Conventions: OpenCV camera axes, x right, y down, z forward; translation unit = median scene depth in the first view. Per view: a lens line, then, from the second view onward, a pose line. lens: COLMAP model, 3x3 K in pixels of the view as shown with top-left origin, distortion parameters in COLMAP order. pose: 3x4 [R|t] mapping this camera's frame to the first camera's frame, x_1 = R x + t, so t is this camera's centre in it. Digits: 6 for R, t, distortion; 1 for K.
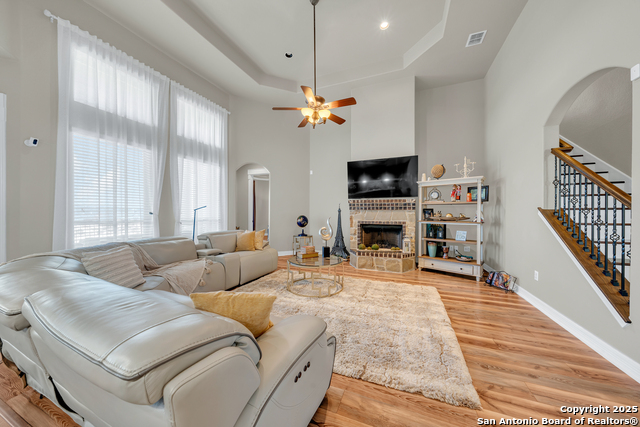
lens RADIAL K [[217.0, 0, 318.0], [0, 217.0, 214.8], [0, 0, 1]] dist [-0.006246, -0.000239]
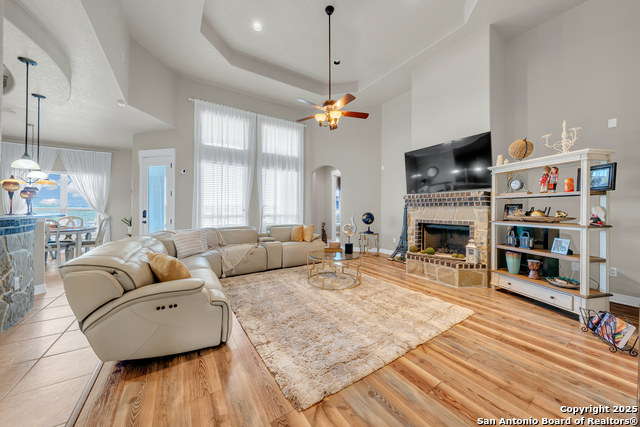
lens RADIAL K [[217.0, 0, 315.5], [0, 217.0, 211.0], [0, 0, 1]] dist [-0.006246, -0.000239]
pose [[0.821111, 0.003404, -0.570759, 0.444816], [-0.006252, 0.999976, -0.003030, 0.000135], [0.570735, 0.006056, 0.821112, 0.075765]]
